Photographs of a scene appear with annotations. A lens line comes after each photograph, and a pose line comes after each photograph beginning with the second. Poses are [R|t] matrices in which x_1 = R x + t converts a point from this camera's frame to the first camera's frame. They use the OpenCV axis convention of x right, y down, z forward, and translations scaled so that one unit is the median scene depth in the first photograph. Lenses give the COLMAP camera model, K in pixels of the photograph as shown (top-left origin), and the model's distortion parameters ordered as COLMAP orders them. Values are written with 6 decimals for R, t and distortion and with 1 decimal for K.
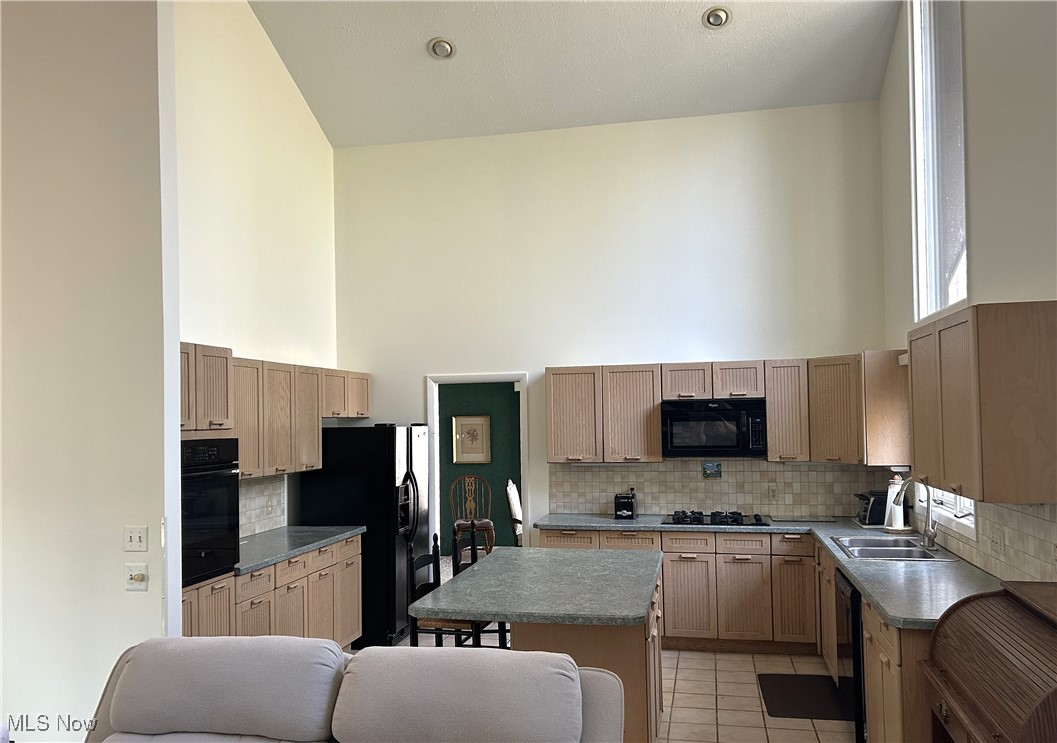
lens RADIAL K [[798.6, 0, 522.5], [0, 798.6, 389.6], [0, 0, 1]] dist [0.057049, -0.061953]
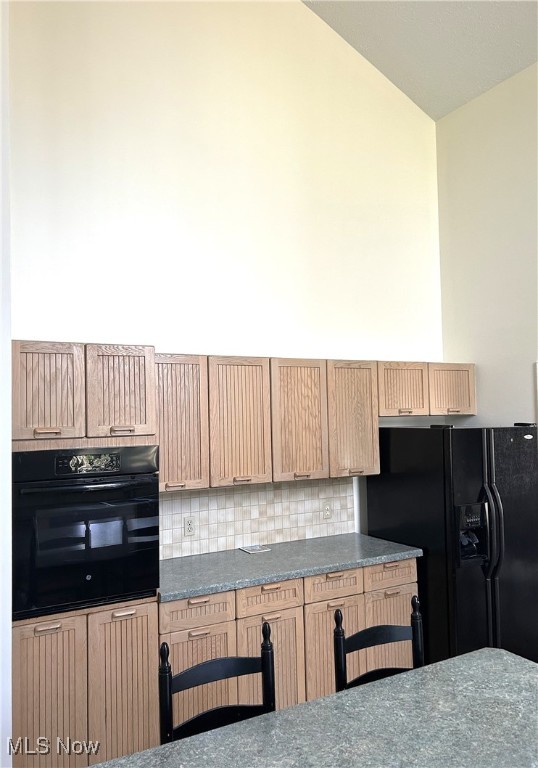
lens RADIAL K [[592.4, 0, 258.6], [0, 592.4, 381.8], [0, 0, 1]] dist [0.041810, -0.013471]
pose [[0.669031, -0.036715, -0.742327, 0.156830], [0.033306, 0.999257, -0.019405, 0.004794], [0.742488, -0.011741, 0.669757, 0.480205]]
